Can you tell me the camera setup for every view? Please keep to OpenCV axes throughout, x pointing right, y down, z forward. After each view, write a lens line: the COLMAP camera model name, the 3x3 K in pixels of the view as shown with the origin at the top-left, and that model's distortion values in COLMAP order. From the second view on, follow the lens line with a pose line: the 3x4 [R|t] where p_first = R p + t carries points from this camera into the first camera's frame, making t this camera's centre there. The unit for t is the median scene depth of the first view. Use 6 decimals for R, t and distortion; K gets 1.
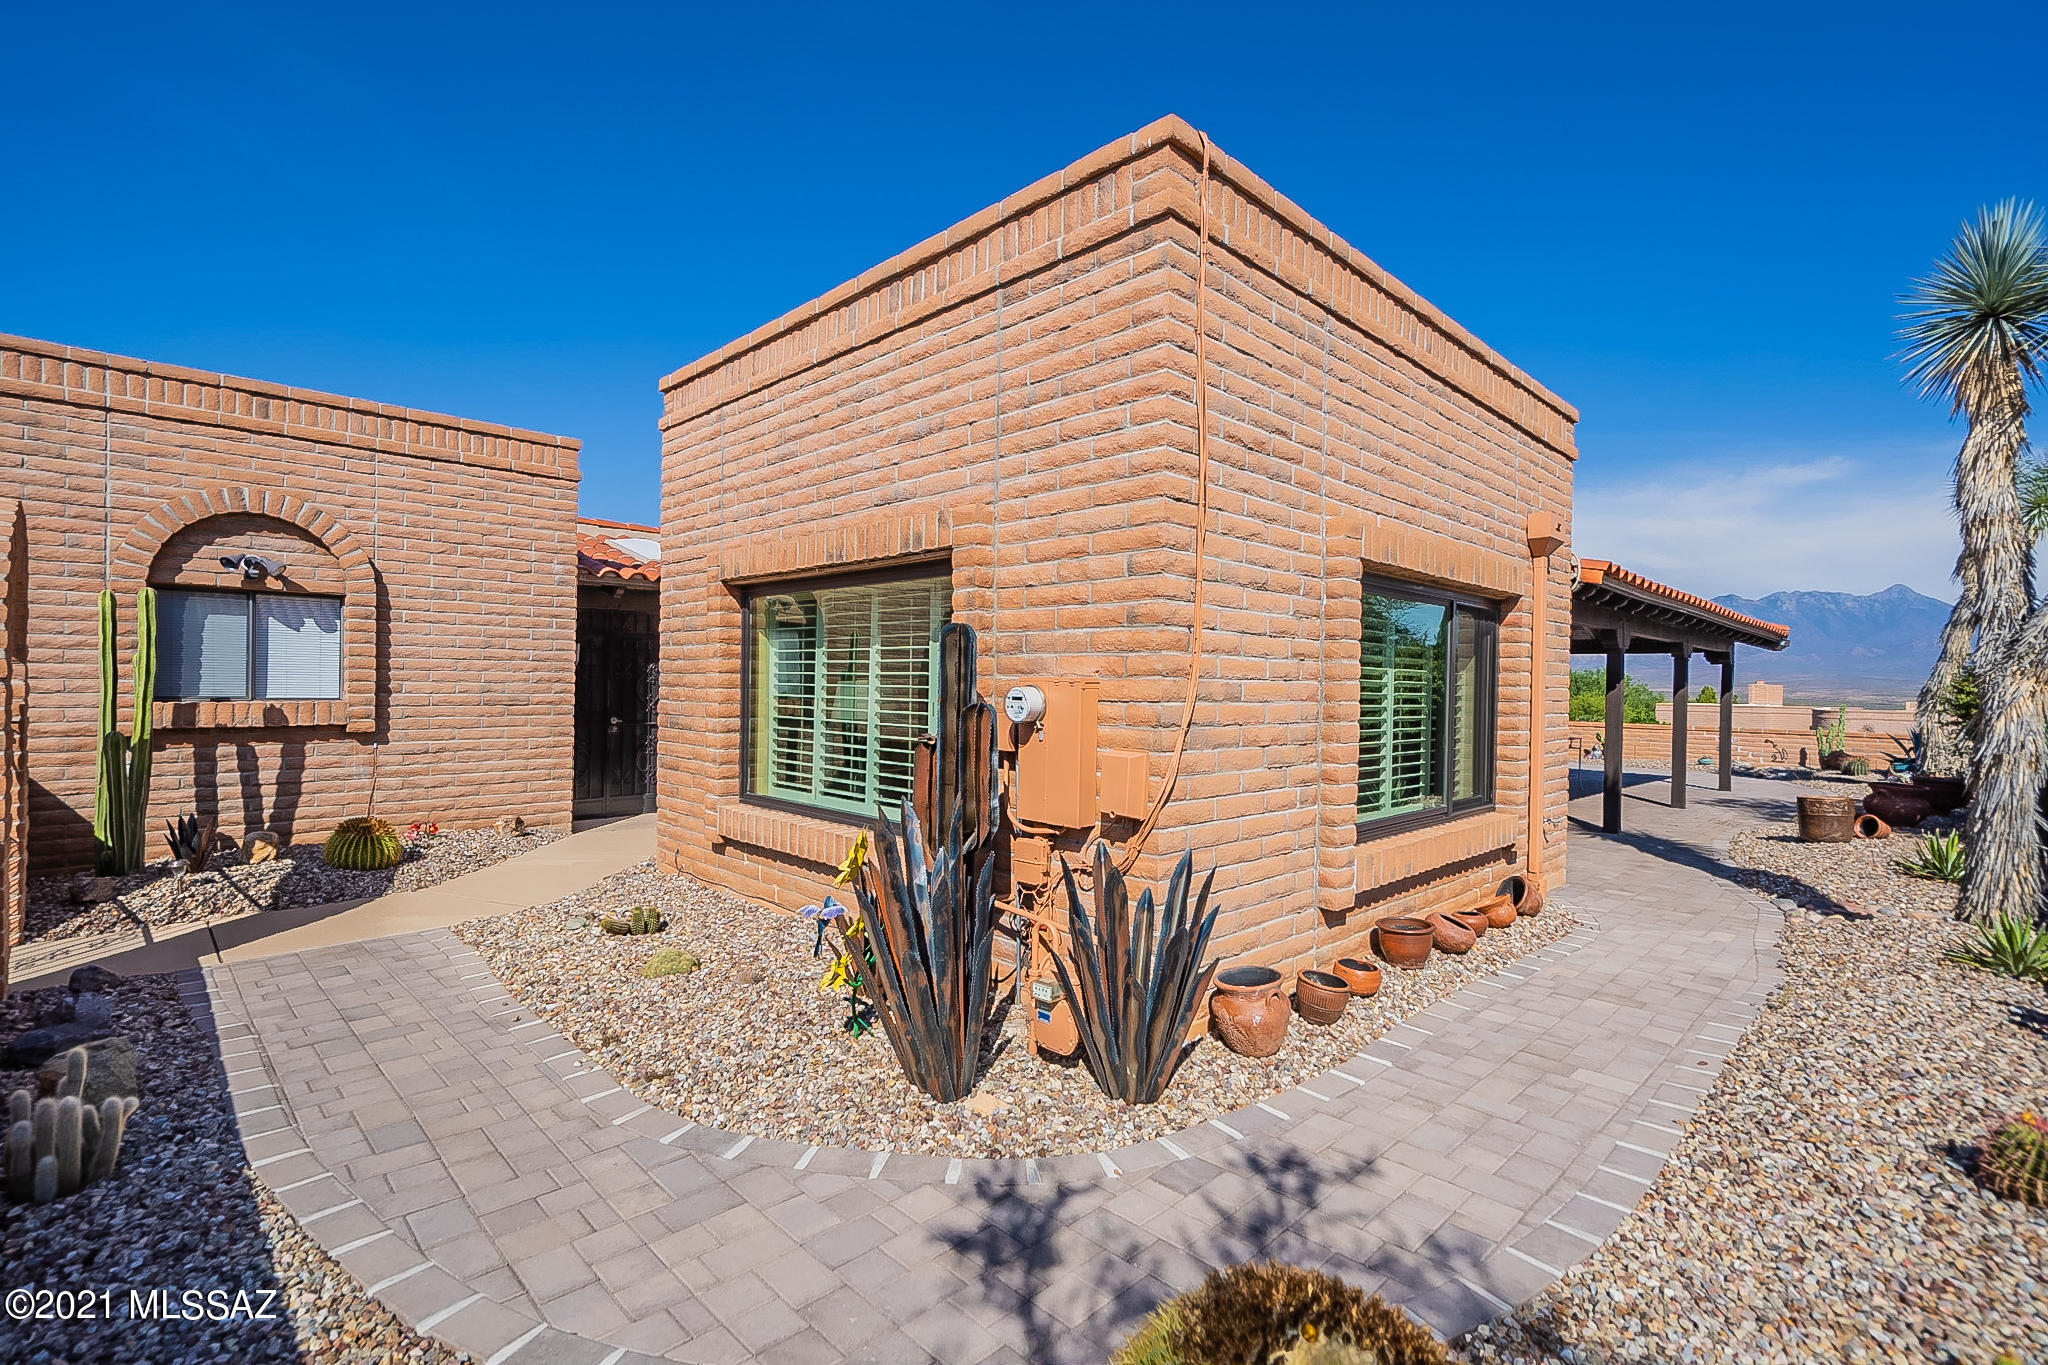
lens RADIAL K [[930.2, 0, 1039.6], [0, 930.2, 680.2], [0, 0, 1]] dist [-0.000088, -0.000854]
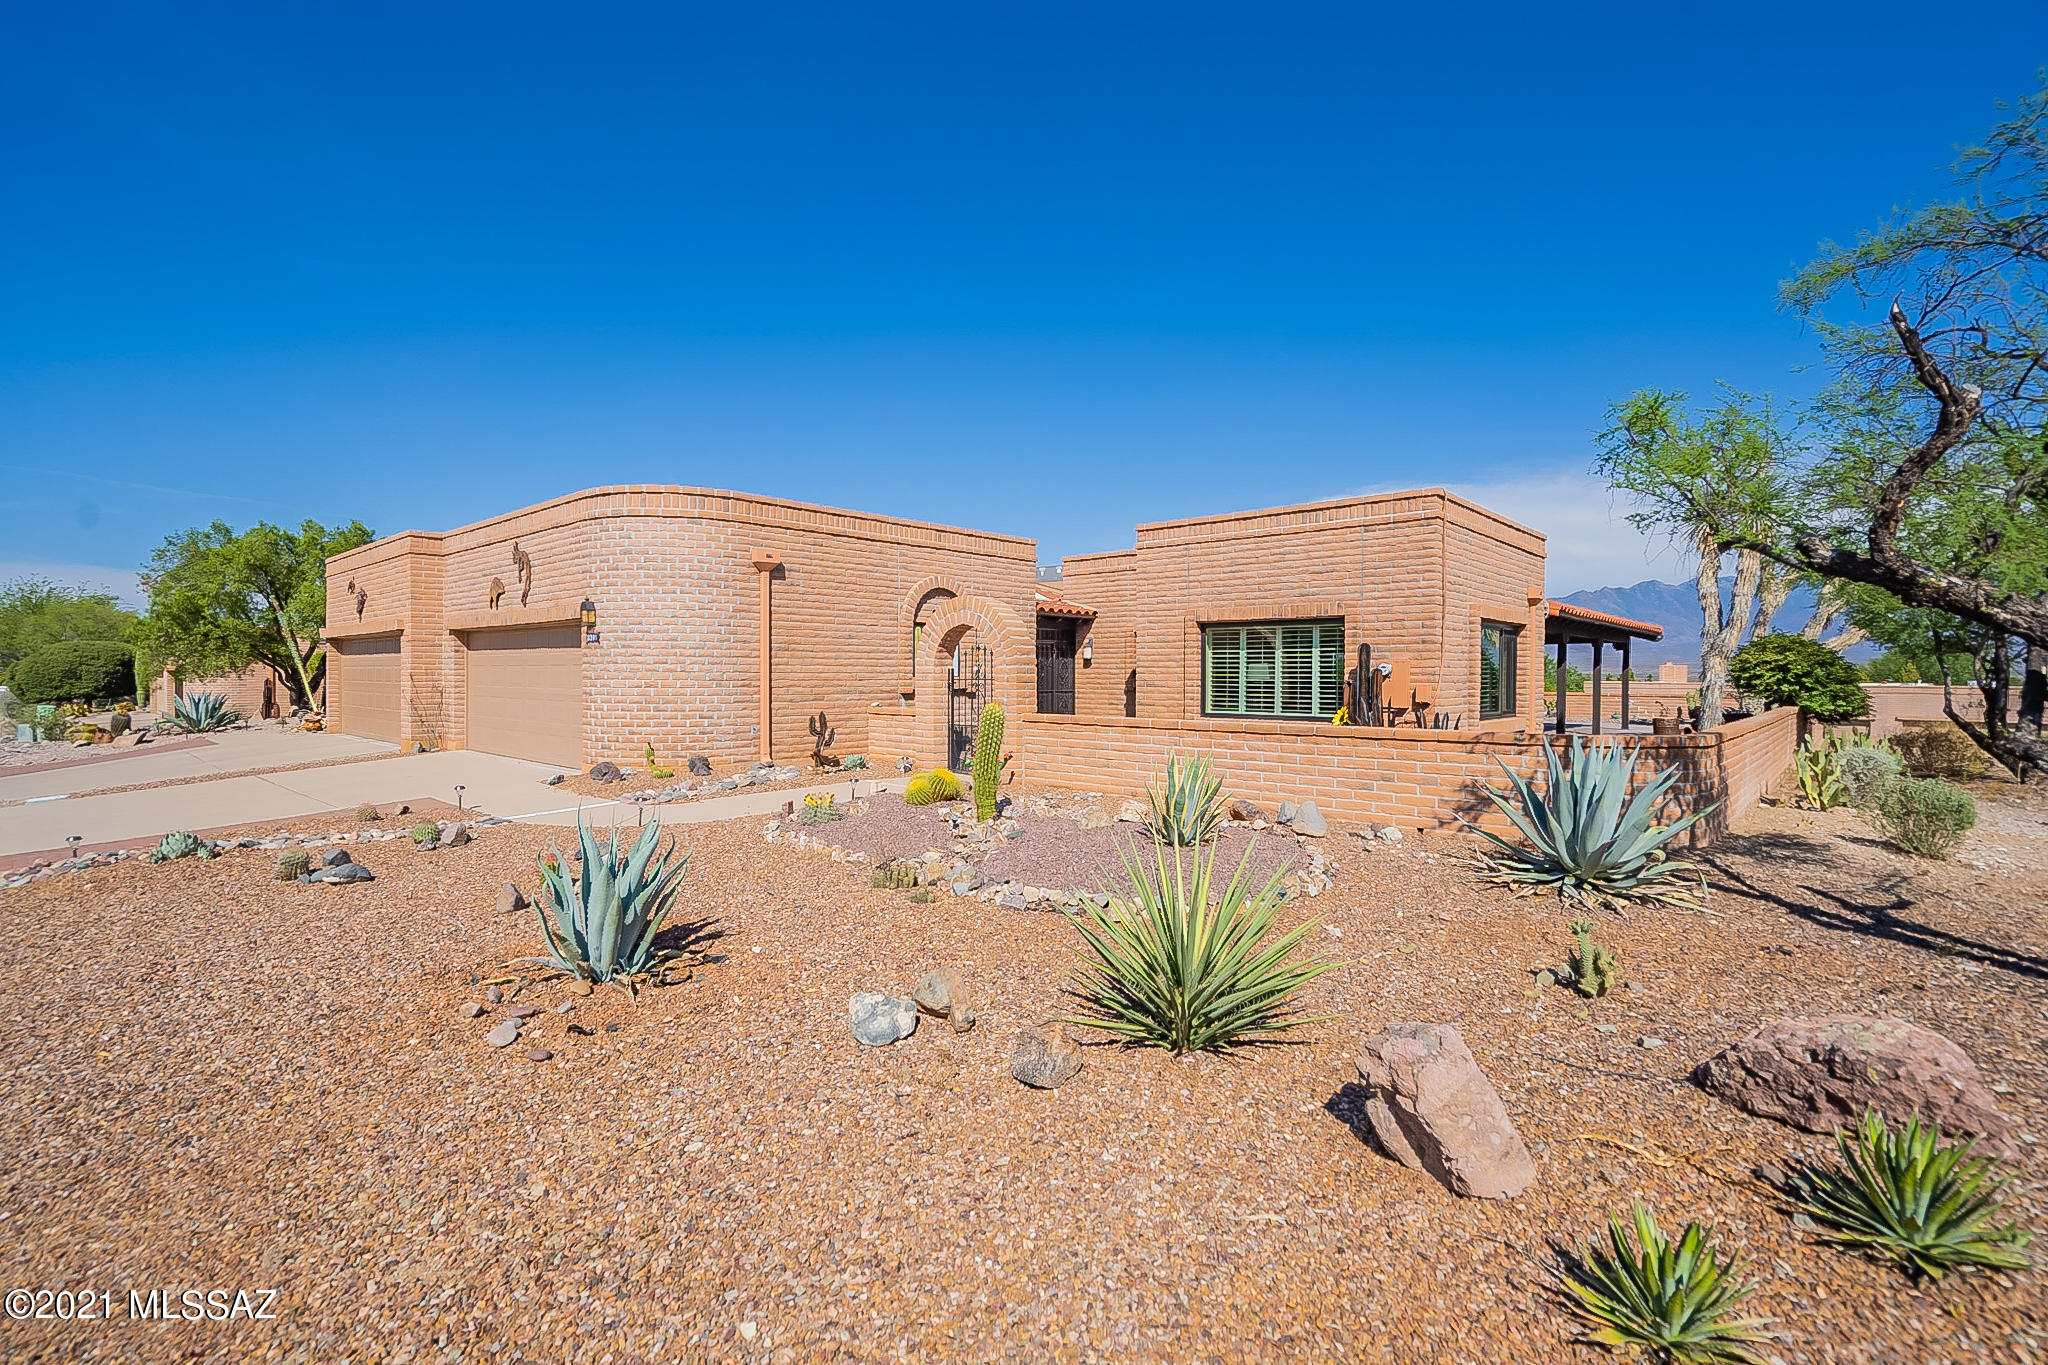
lens RADIAL K [[930.2, 0, 1038.3], [0, 930.2, 689.2], [0, 0, 1]] dist [-0.000088, -0.000854]
pose [[0.998430, -0.012823, 0.054523, -0.954088], [0.011646, 0.999694, 0.021844, 0.008606], [-0.054786, -0.021175, 0.998274, -1.448389]]
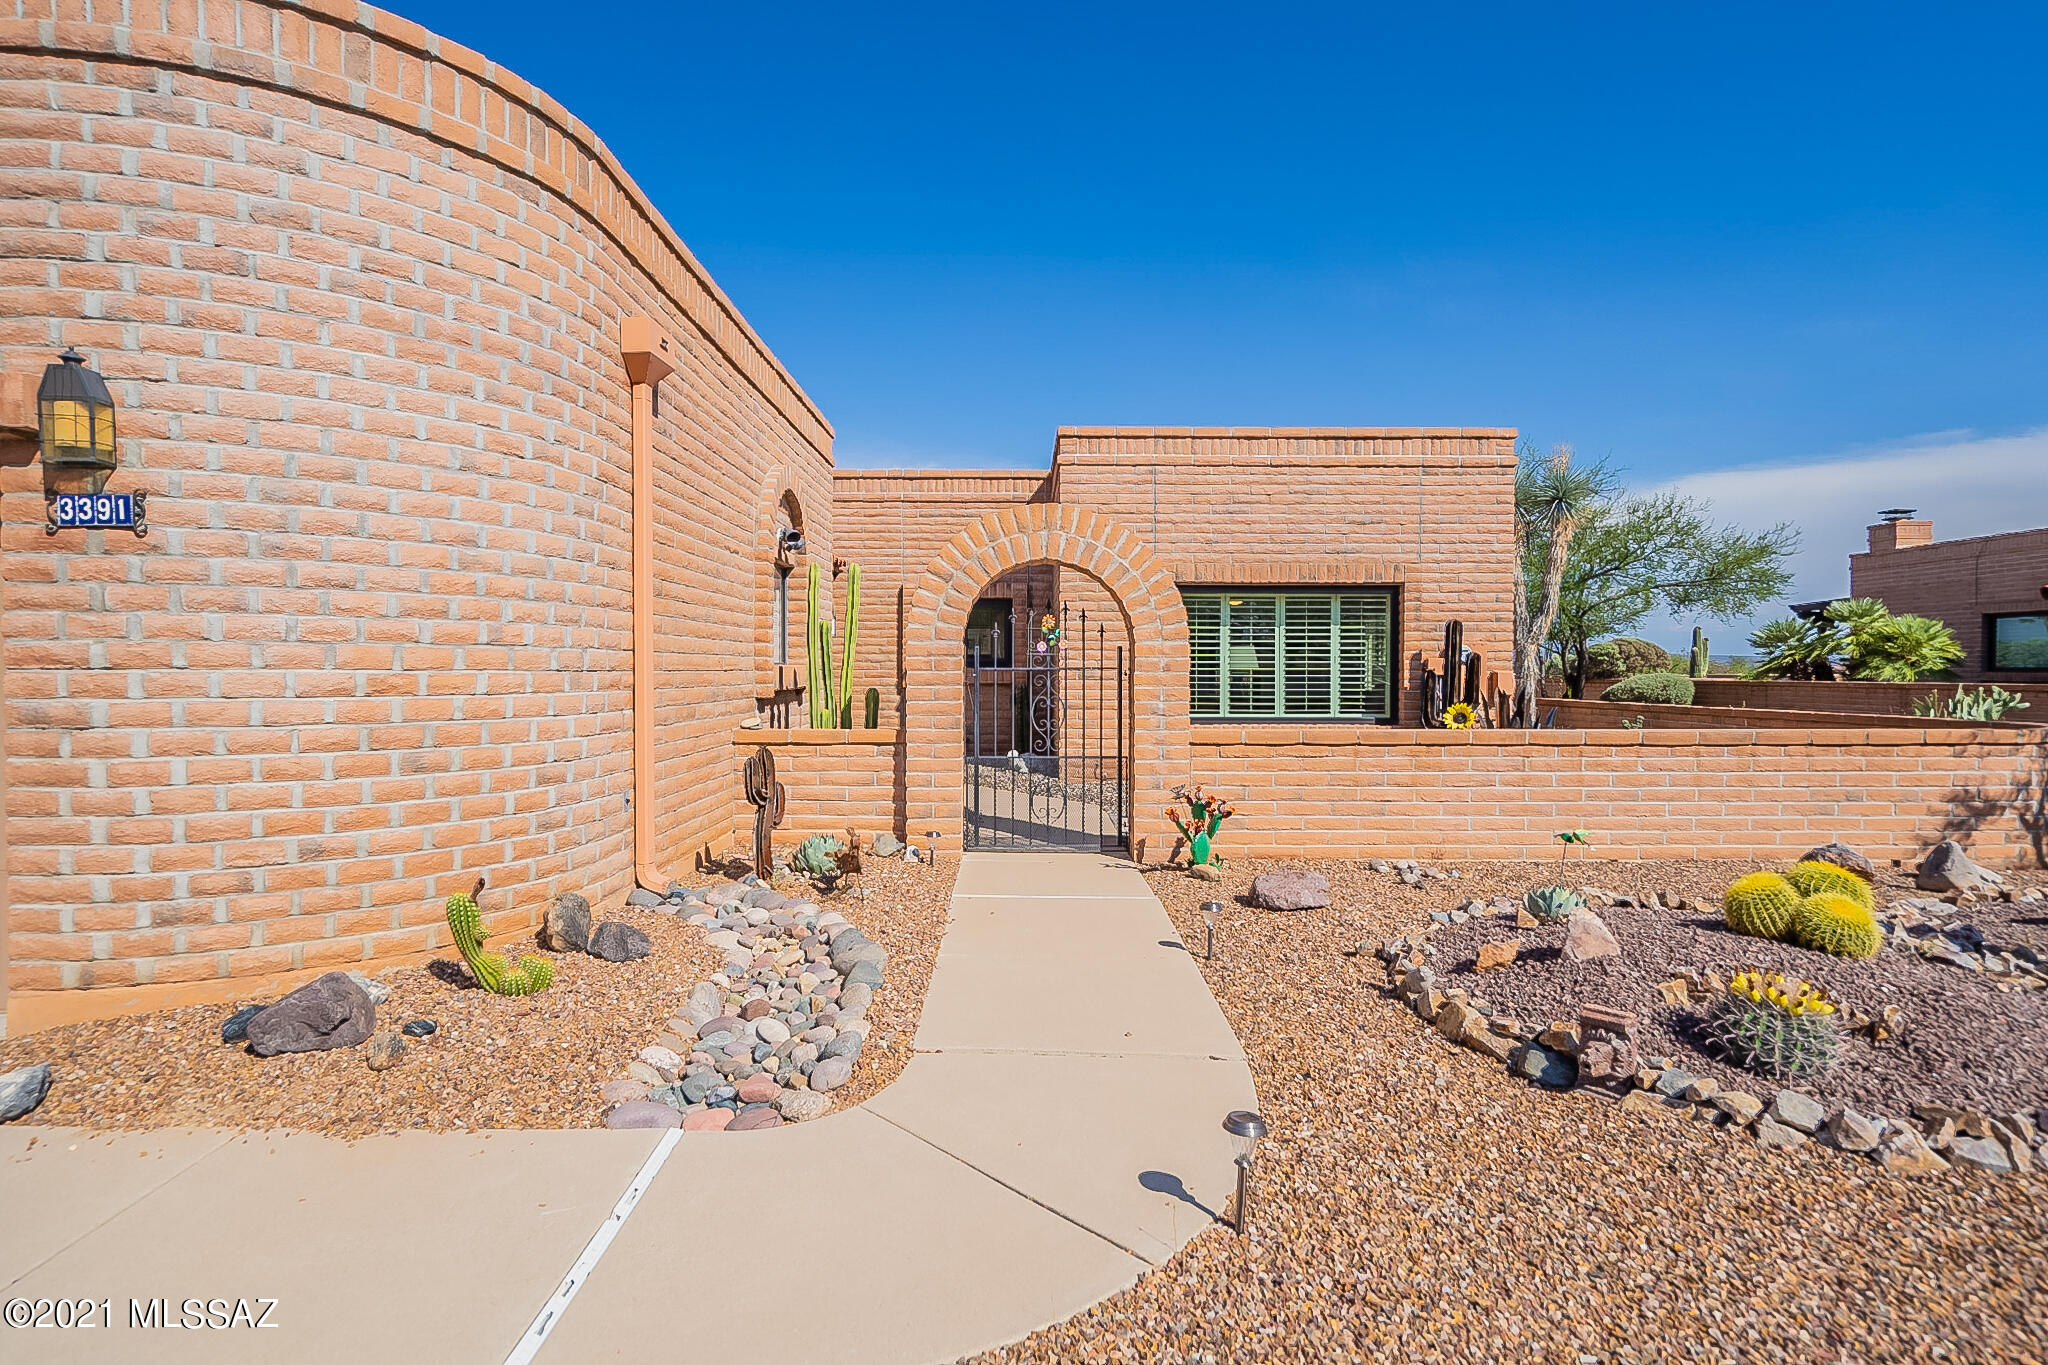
lens RADIAL K [[1037.7, 0, 1017.0], [0, 1037.7, 687.6], [0, 0, 1]] dist [0.004190, 0.000838]
pose [[0.701318, -0.026695, 0.712349, -1.958785], [0.006176, 0.999489, 0.031375, 0.016499], [-0.712822, -0.017604, 0.701124, -0.045407]]
